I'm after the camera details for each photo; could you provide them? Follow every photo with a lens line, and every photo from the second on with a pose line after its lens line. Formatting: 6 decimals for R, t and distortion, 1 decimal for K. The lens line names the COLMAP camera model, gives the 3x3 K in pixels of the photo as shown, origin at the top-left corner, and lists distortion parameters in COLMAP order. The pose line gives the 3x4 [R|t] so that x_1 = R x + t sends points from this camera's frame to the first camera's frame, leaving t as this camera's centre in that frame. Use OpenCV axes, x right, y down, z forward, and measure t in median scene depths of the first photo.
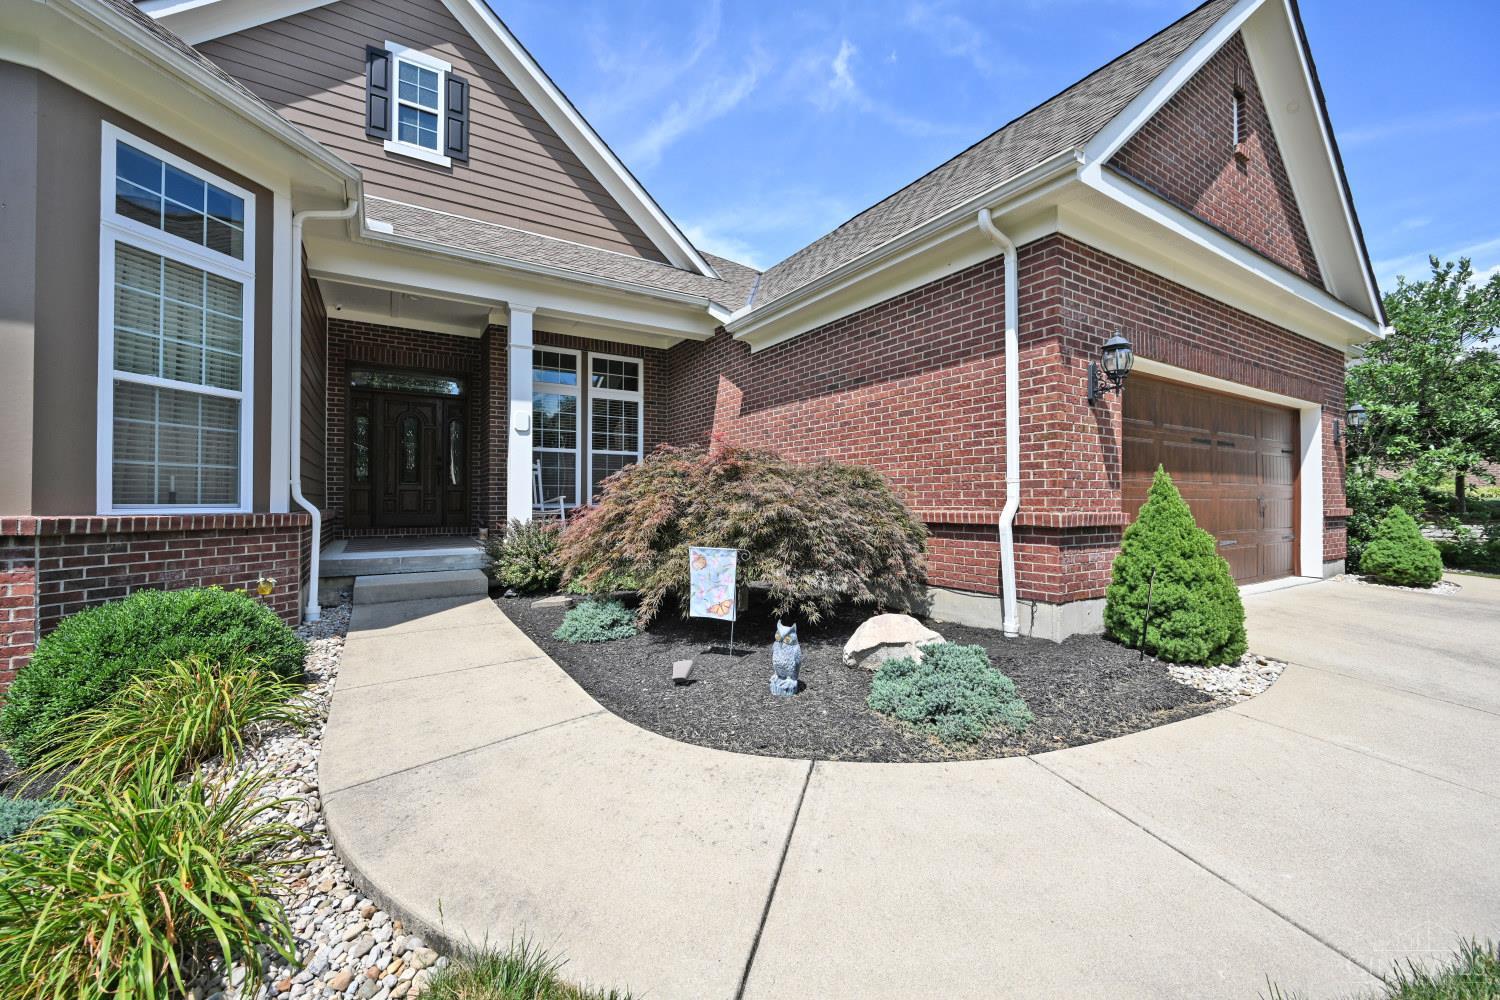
lens RADIAL K [[603.3, 0, 744.6], [0, 603.3, 497.8], [0, 0, 1]] dist [-0.002549, 0.000598]
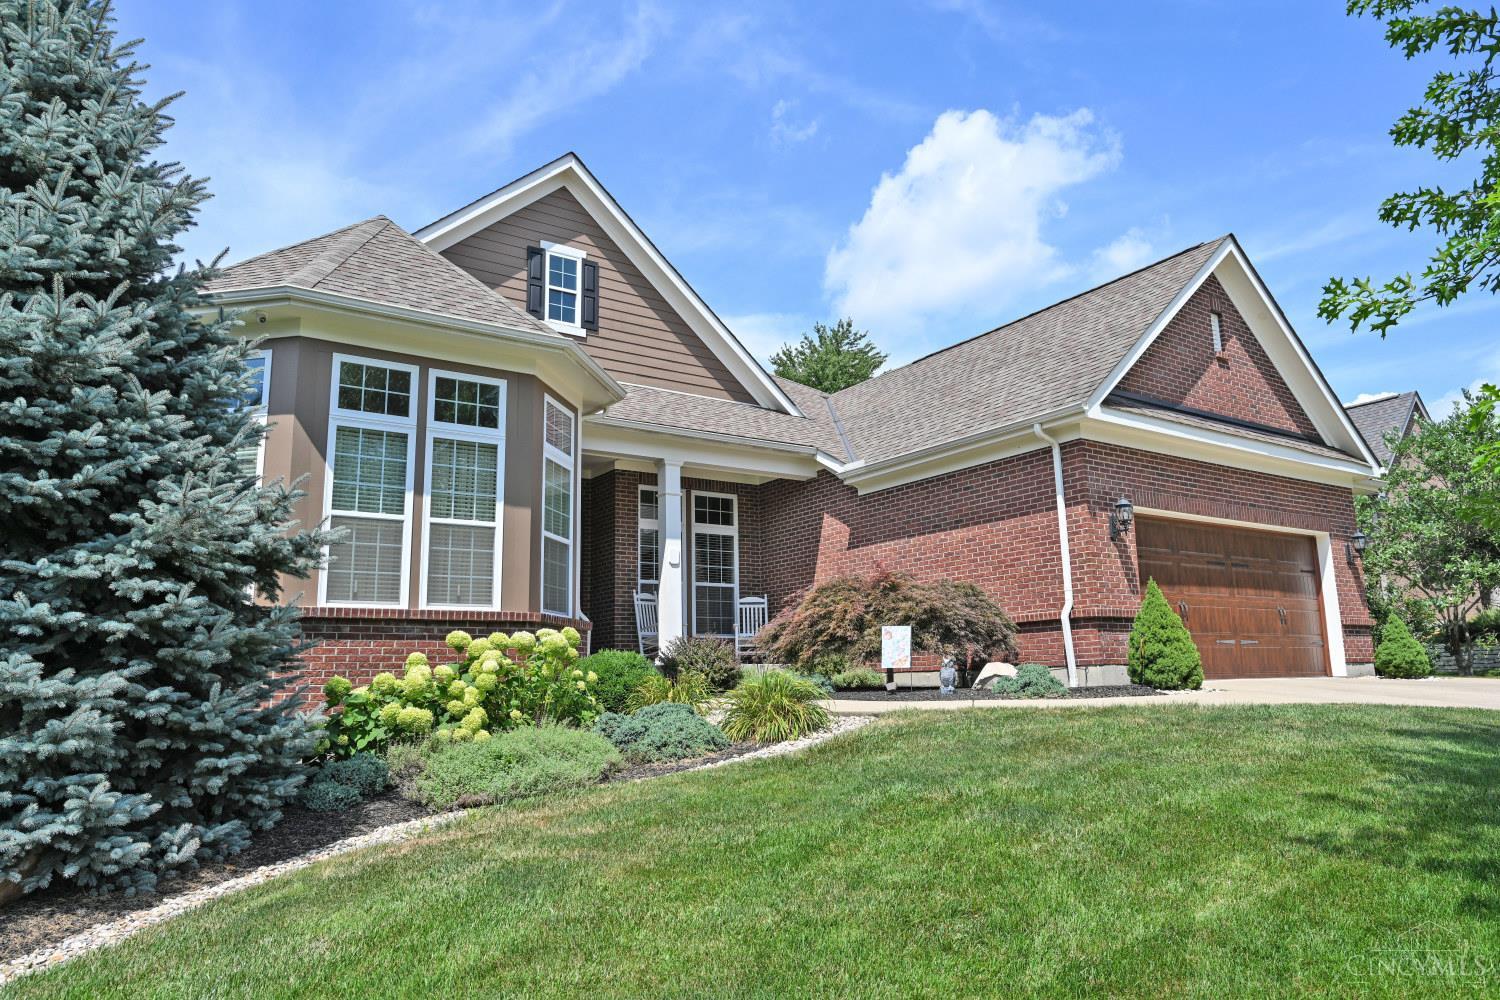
lens RADIAL K [[967.9, 0, 754.2], [0, 967.9, 496.8], [0, 0, 1]] dist [-0.020803, 0.000405]
pose [[0.999319, -0.012494, 0.034721, -0.403280], [0.018530, 0.983607, -0.179369, 0.151052], [-0.031911, 0.179890, 0.983169, -1.320082]]
